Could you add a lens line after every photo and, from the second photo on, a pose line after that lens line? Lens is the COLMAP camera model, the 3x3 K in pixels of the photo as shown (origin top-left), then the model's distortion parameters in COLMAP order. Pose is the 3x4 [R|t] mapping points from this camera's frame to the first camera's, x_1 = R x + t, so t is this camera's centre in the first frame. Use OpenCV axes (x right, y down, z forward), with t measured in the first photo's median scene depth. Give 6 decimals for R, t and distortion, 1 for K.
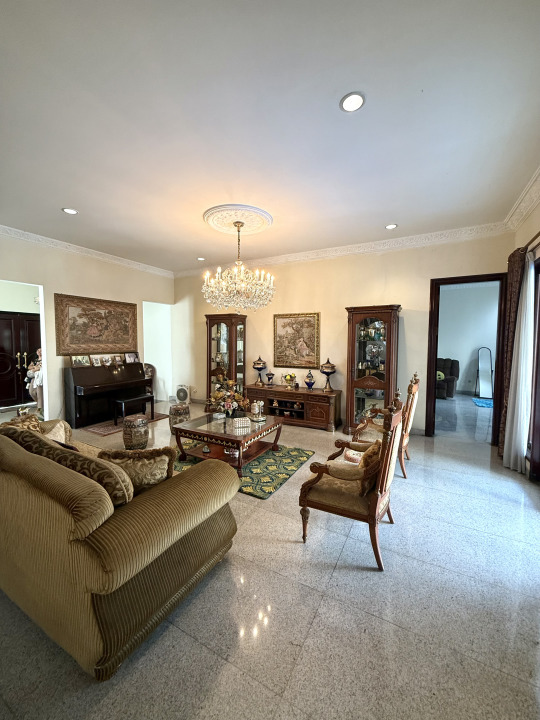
lens RADIAL K [[287.4, 0, 268.8], [0, 287.4, 356.6], [0, 0, 1]] dist [-0.001329, 0.000580]
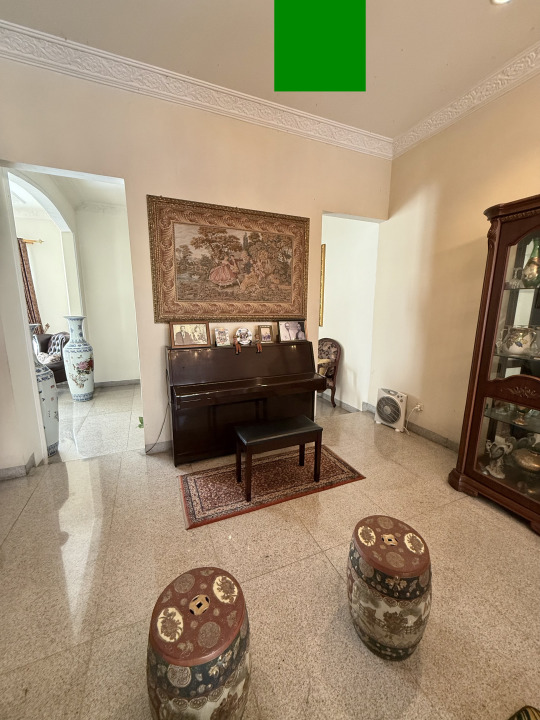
lens RADIAL K [[287.4, 0, 270.0], [0, 287.4, 355.2], [0, 0, 1]] dist [-0.001329, 0.000580]
pose [[0.786410, 0.109088, -0.607996, -0.219963], [-0.038224, 0.990990, 0.128366, -0.017539], [0.616521, -0.077708, 0.783494, 0.636770]]
